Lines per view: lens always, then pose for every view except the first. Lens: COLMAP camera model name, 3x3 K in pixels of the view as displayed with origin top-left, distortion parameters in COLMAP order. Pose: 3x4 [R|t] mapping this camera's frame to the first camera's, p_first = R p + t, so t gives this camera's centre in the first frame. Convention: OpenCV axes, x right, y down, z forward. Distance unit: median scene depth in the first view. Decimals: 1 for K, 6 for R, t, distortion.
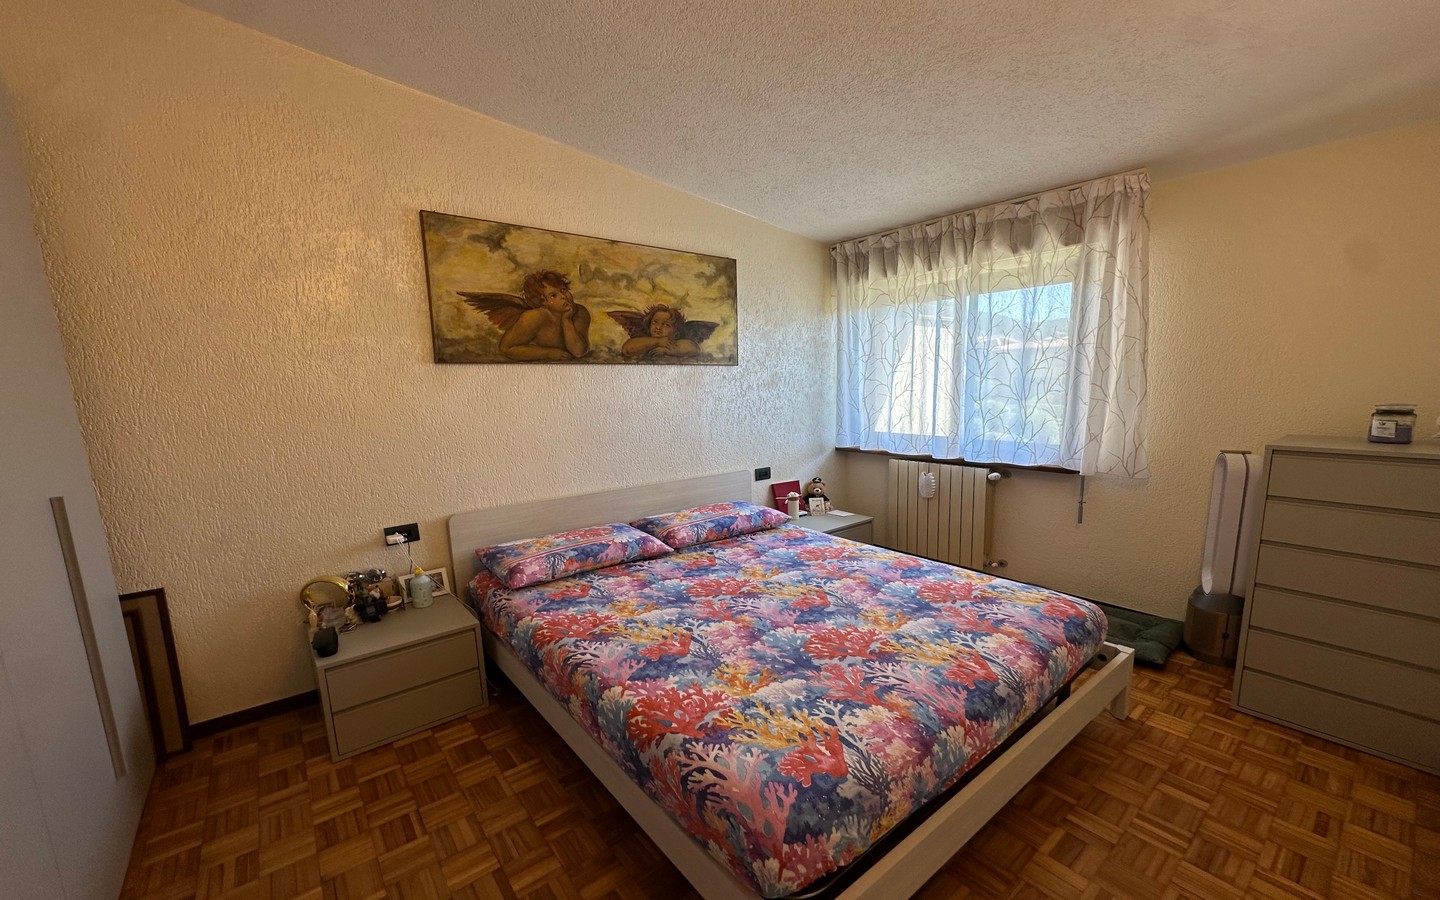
lens RADIAL K [[573.6, 0, 720.4], [0, 573.6, 448.6], [0, 0, 1]] dist [-0.003295, 0.000073]
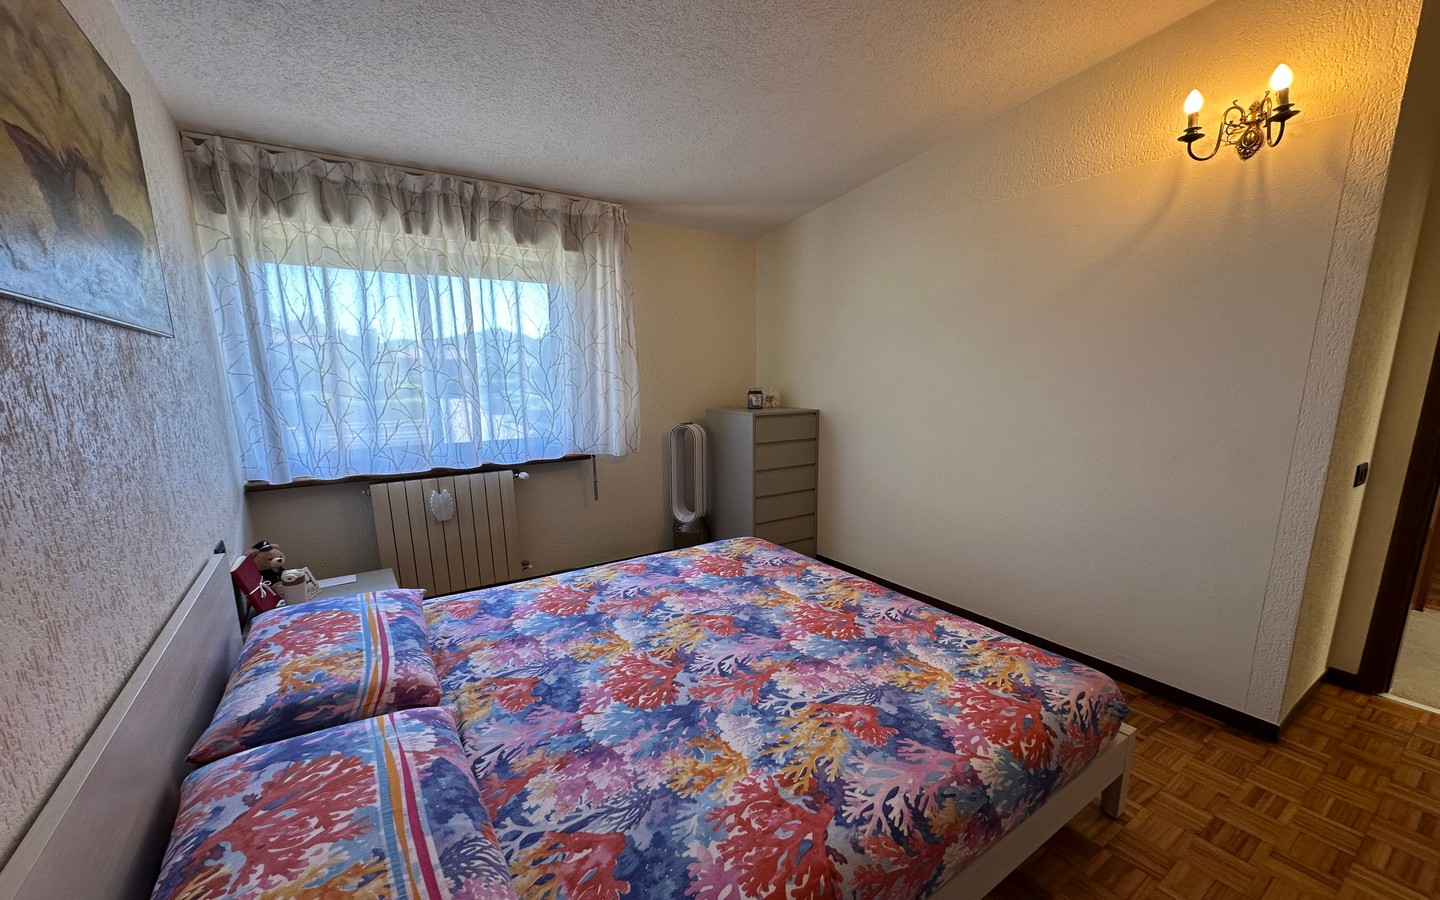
lens RADIAL K [[585.4, 0, 718.7], [0, 585.4, 441.7], [0, 0, 1]] dist [0.000195, 0.000162]
pose [[0.079493, -0.099253, 0.991882, -0.512539], [0.125873, 0.988066, 0.088783, -0.060039], [-0.988856, 0.117794, 0.091037, 0.670675]]
